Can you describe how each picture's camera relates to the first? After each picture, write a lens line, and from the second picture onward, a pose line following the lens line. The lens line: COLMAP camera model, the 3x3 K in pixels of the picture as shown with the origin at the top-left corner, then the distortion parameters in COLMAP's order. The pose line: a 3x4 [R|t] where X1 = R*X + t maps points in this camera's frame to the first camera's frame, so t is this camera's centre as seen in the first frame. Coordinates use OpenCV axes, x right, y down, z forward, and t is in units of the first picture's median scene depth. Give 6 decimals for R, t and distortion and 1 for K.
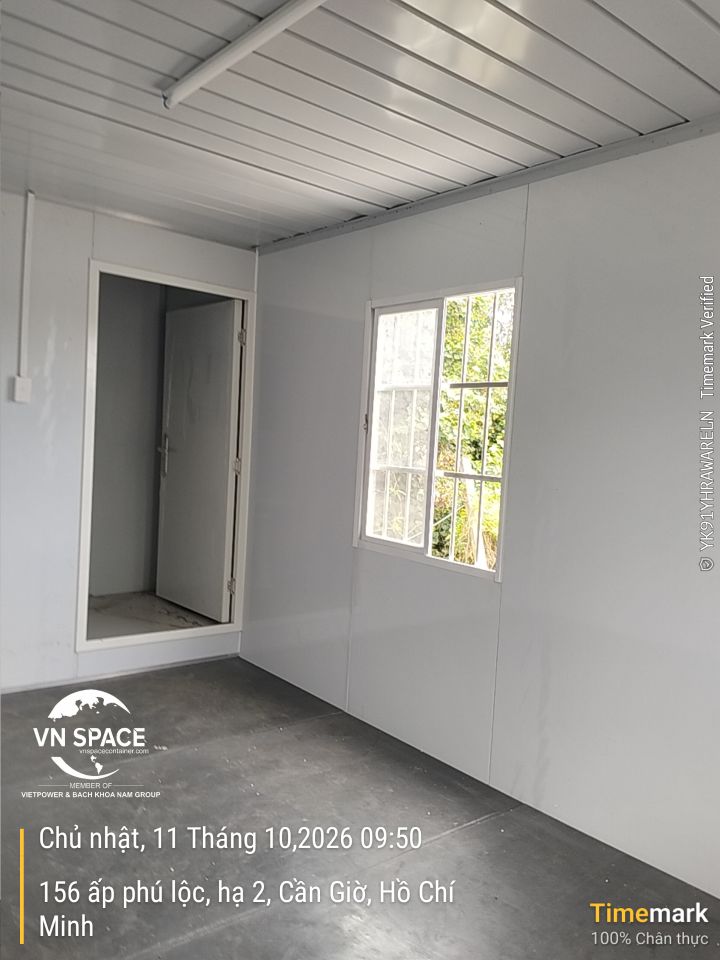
lens RADIAL K [[762.3, 0, 360.0], [0, 762.3, 480.0], [0, 0, 1]] dist [0.074742, -0.138377]
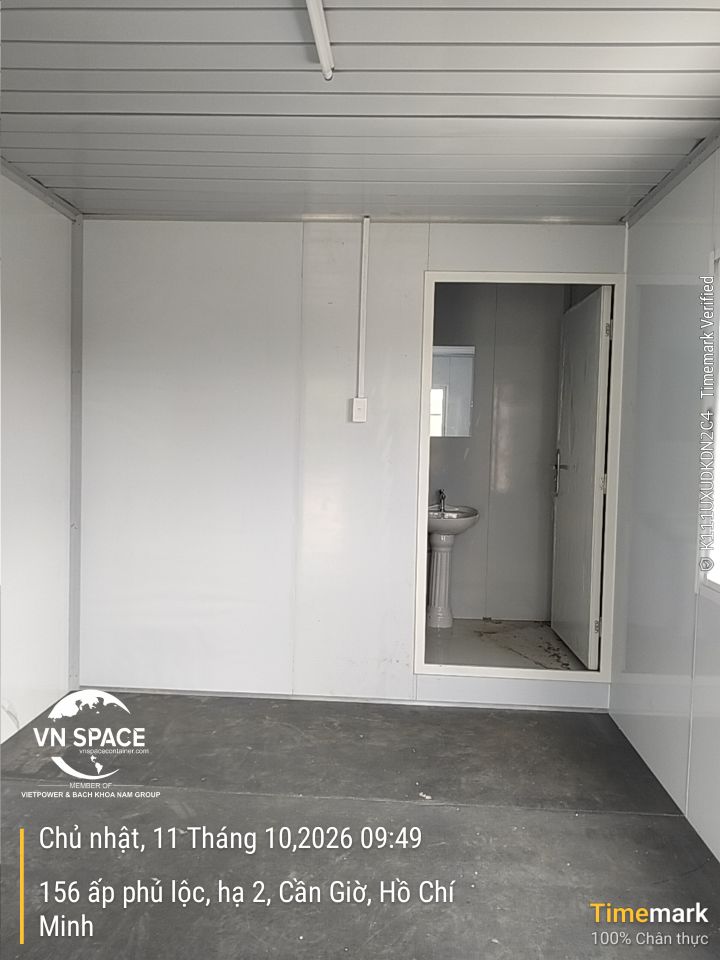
lens RADIAL K [[762.3, 0, 360.0], [0, 762.3, 480.0], [0, 0, 1]] dist [0.074742, -0.138377]
pose [[0.740020, -0.009515, -0.672518, 0.237553], [-0.014281, 0.999452, -0.029855, 0.007912], [0.672434, 0.031697, 0.739478, 0.230479]]
